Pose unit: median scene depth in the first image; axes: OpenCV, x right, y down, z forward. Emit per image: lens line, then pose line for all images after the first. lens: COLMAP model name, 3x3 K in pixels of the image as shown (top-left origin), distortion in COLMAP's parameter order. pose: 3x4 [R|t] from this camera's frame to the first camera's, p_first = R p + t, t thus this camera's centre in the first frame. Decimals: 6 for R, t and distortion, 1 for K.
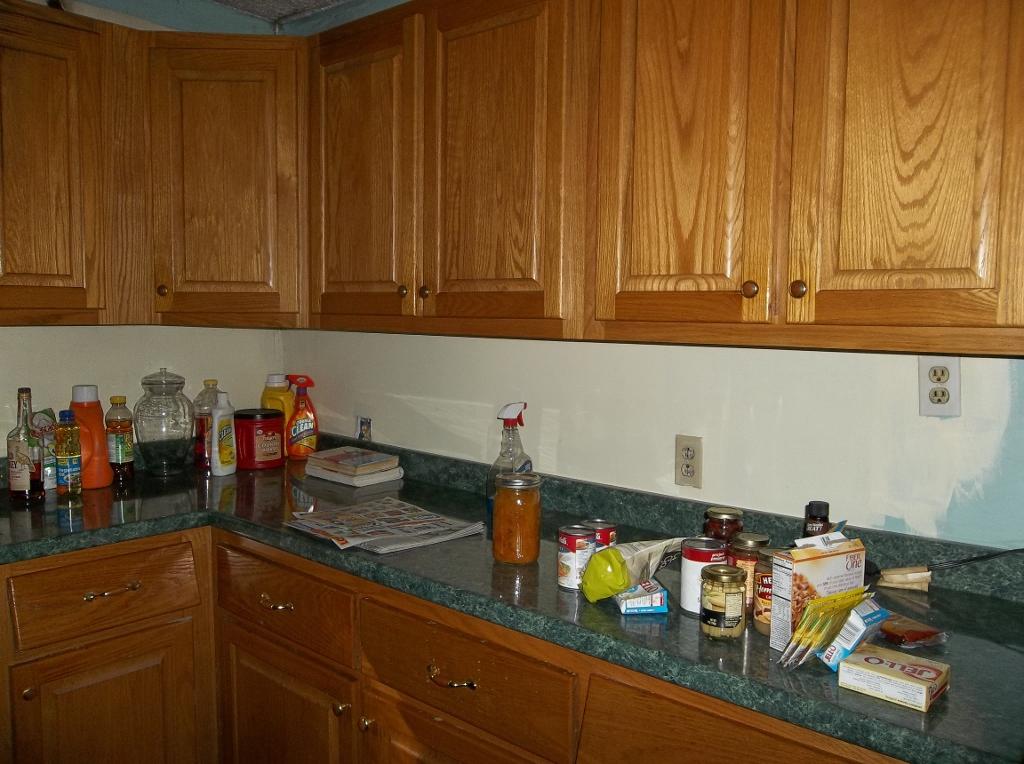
lens RADIAL K [[830.4, 0, 512.0], [0, 830.4, 382.0], [0, 0, 1]] dist [-0.011215, -0.005171]
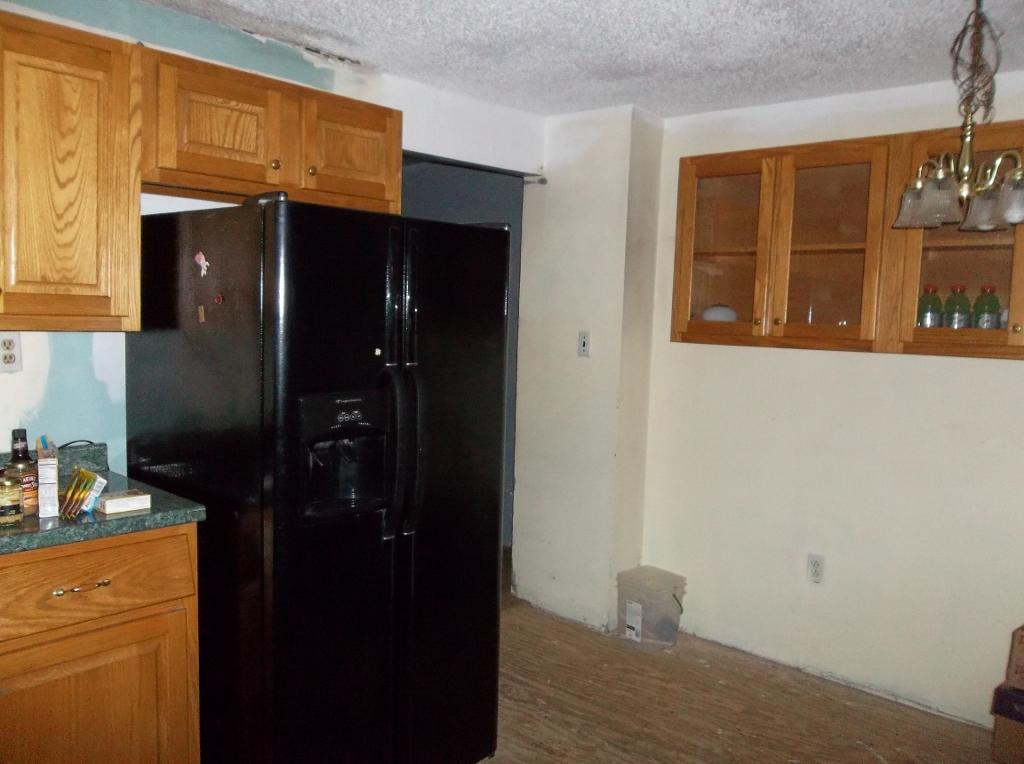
lens RADIAL K [[830.4, 0, 512.0], [0, 830.4, 382.0], [0, 0, 1]] dist [-0.011215, -0.005171]
pose [[0.022051, -0.094779, 0.995254, -1.243045], [0.048160, 0.994441, 0.093634, -0.048235], [-0.998596, 0.045867, 0.026493, 0.033056]]
